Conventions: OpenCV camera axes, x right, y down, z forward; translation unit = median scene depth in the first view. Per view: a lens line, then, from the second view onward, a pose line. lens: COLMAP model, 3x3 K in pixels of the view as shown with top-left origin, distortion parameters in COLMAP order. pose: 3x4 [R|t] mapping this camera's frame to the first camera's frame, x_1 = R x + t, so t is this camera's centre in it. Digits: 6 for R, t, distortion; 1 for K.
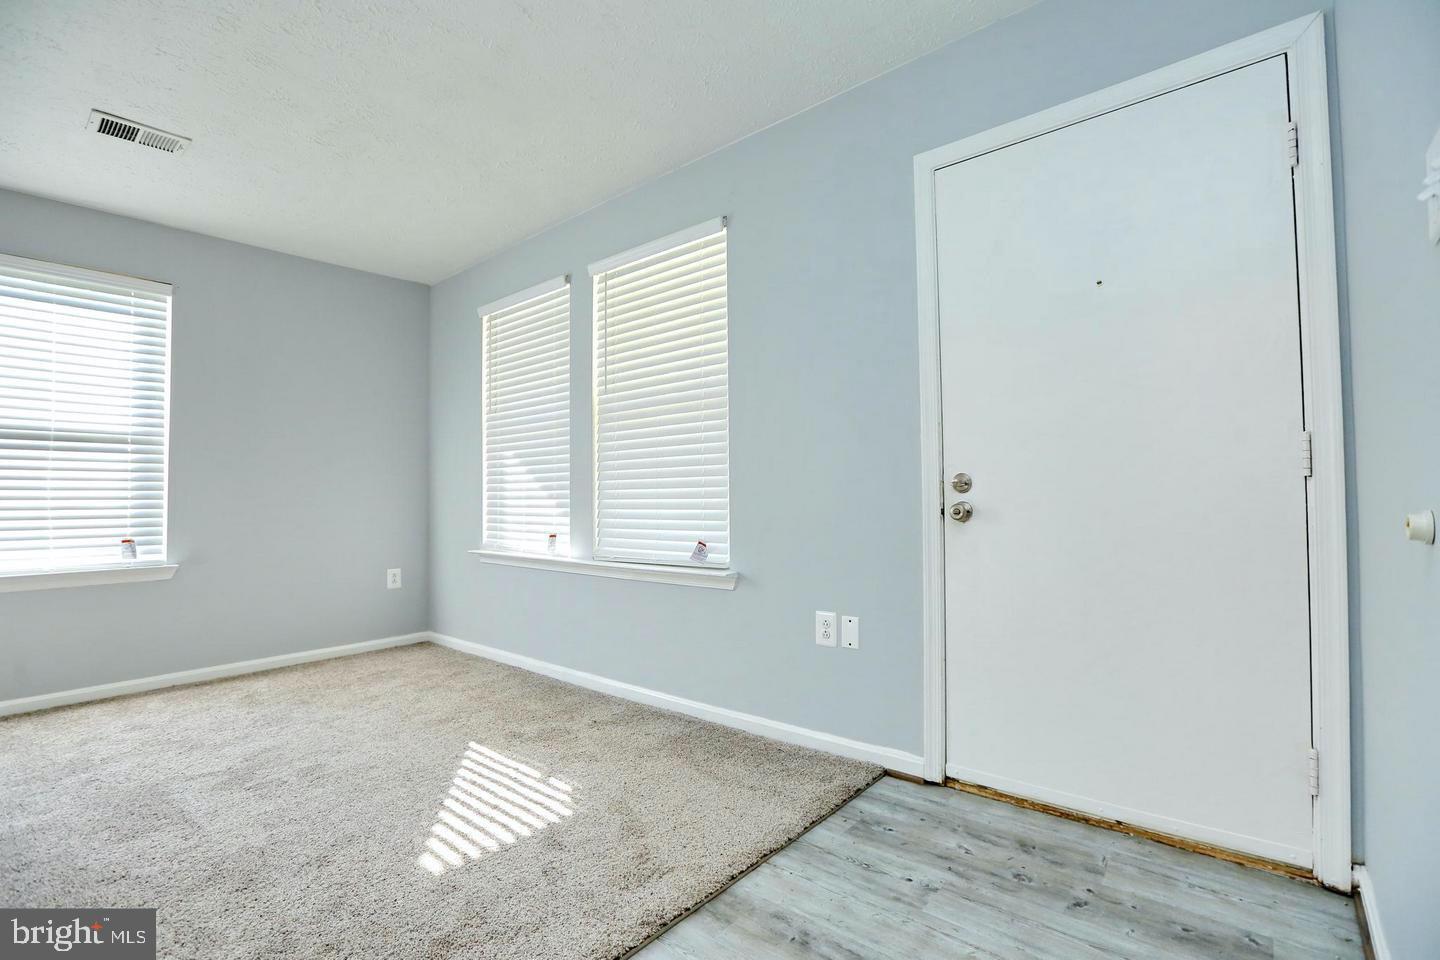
lens RADIAL K [[654.0, 0, 719.0], [0, 654.0, 488.1], [0, 0, 1]] dist [-0.021475, 0.000263]
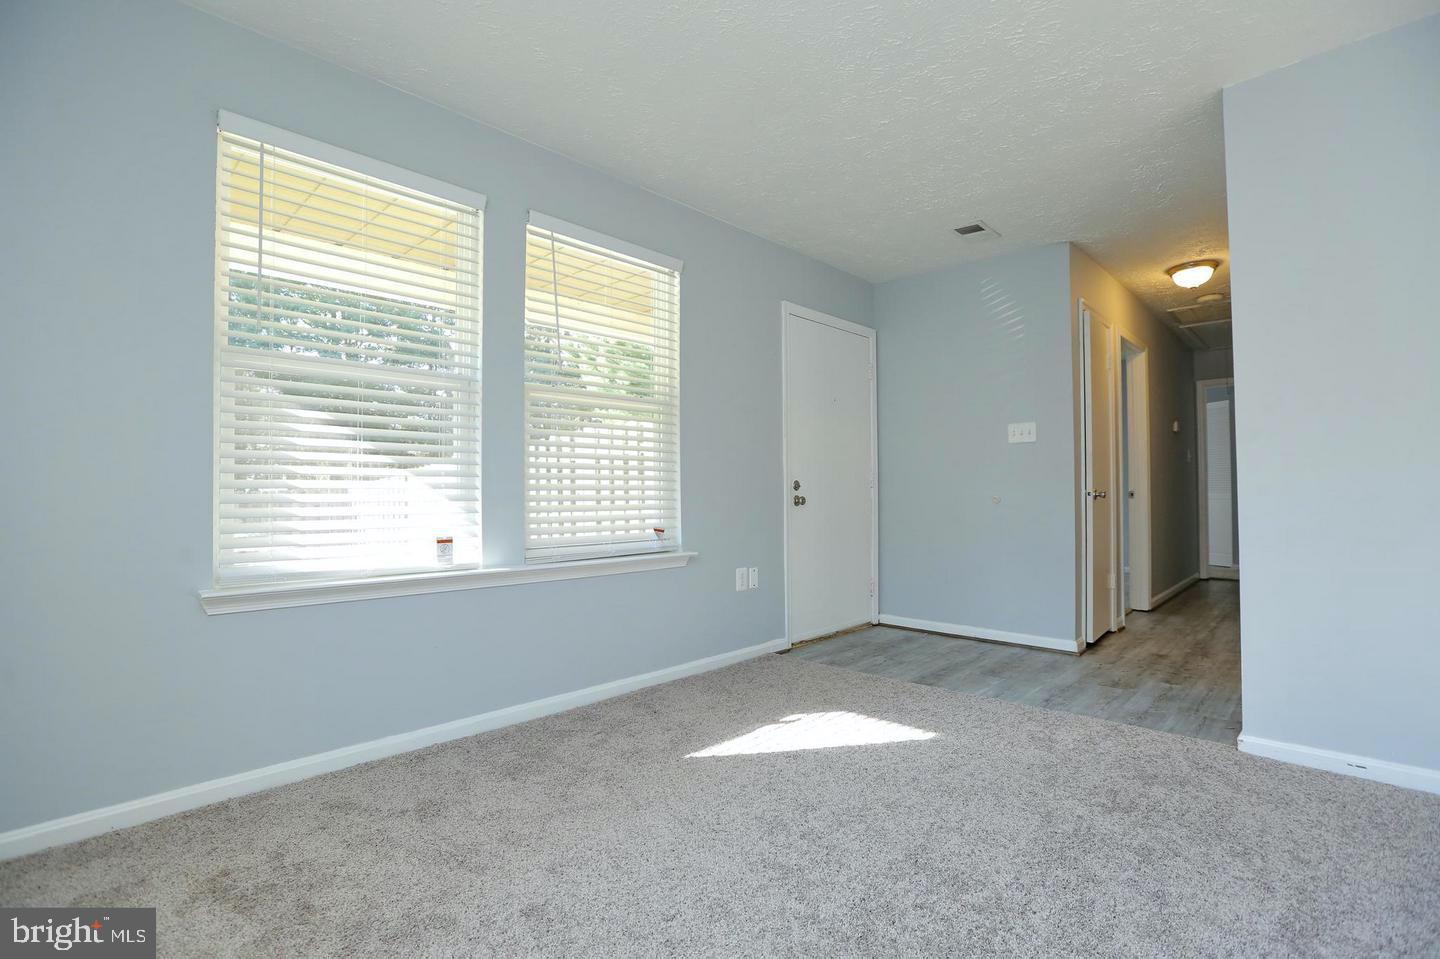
lens RADIAL K [[672.1, 0, 724.4], [0, 672.1, 483.3], [0, 0, 1]] dist [-0.042908, 0.014460]
pose [[0.062136, 0.028109, 0.997672, -1.388361], [-0.009514, 0.999575, -0.027570, 0.037492], [-0.998022, -0.007779, 0.062377, 0.947567]]
